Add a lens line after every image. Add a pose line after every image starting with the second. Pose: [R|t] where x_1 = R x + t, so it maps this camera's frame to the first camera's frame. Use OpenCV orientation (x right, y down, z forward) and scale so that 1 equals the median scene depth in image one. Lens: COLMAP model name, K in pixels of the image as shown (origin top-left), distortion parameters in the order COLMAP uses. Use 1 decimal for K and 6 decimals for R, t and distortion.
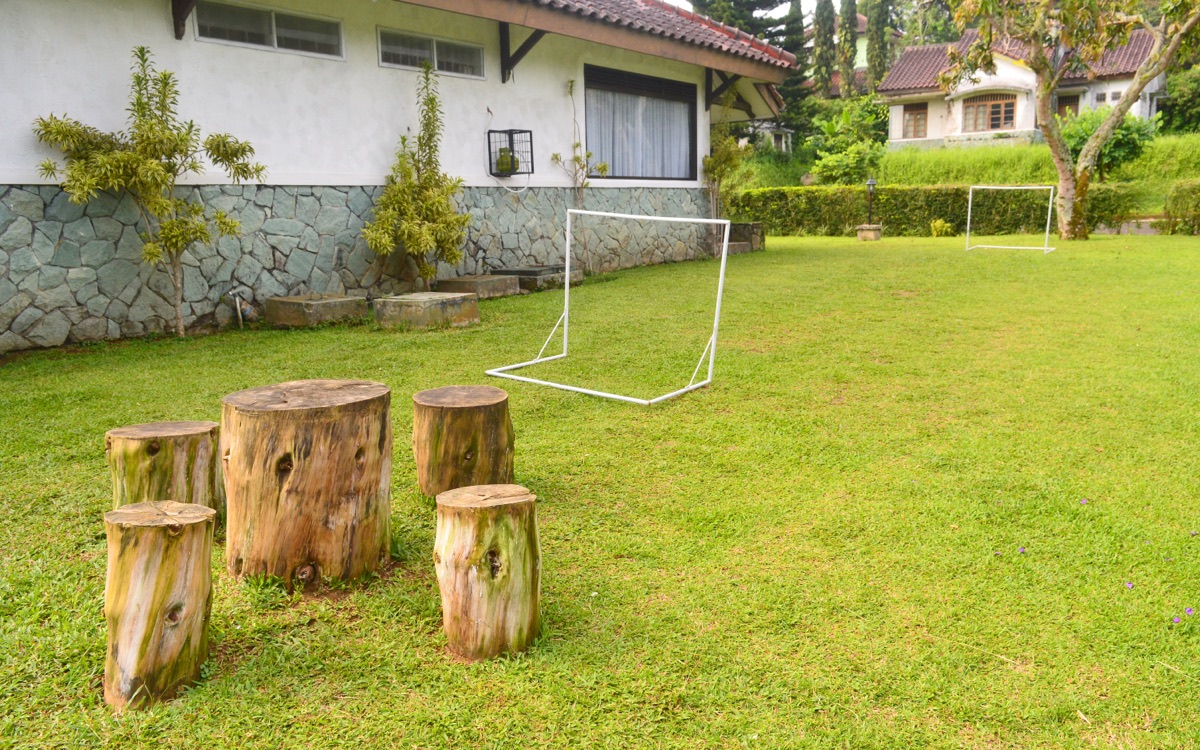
lens RADIAL K [[927.9, 0, 598.6], [0, 927.9, 376.7], [0, 0, 1]] dist [-0.012529, 0.002481]
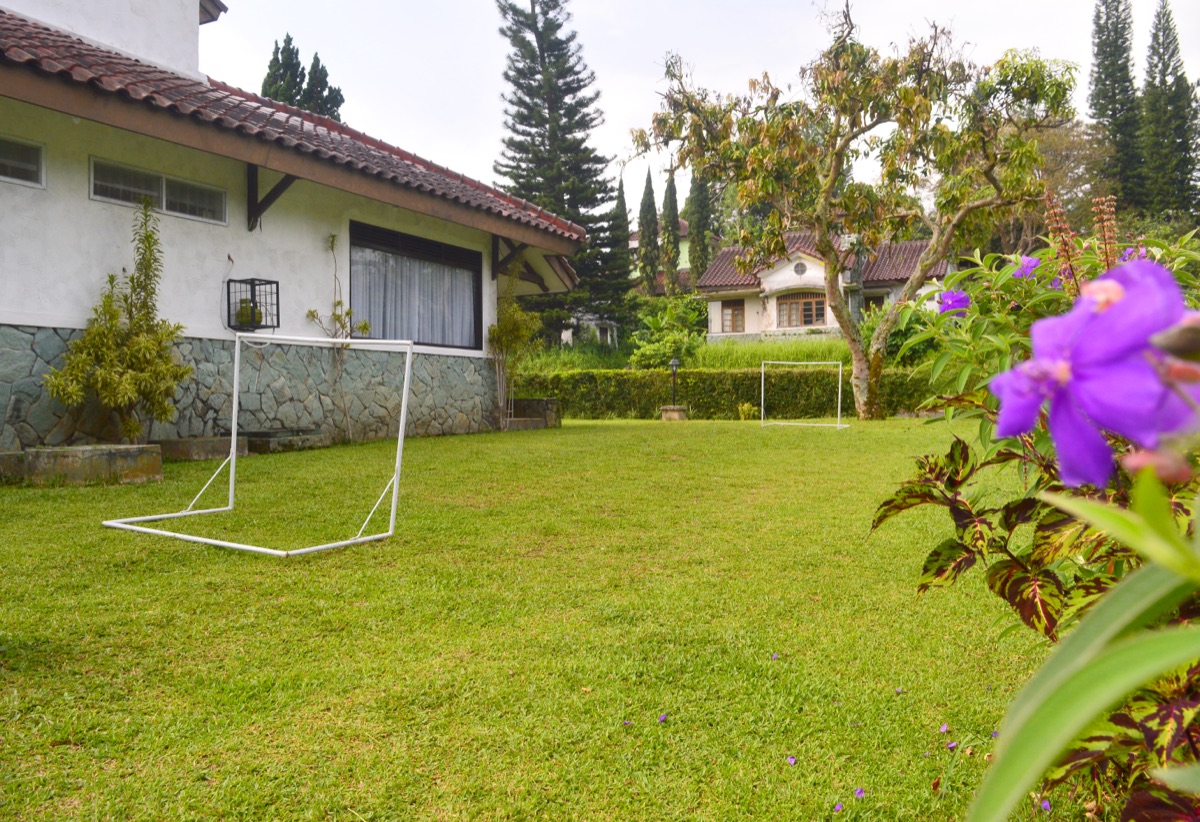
lens RADIAL K [[926.2, 0, 600.2], [0, 926.2, 407.4], [0, 0, 1]] dist [-0.015806, 0.000331]
pose [[0.990401, 0.015655, 0.137335, 0.117352], [0.011212, 0.981192, -0.192708, 0.033824], [-0.137769, 0.192398, 0.971598, 0.098596]]
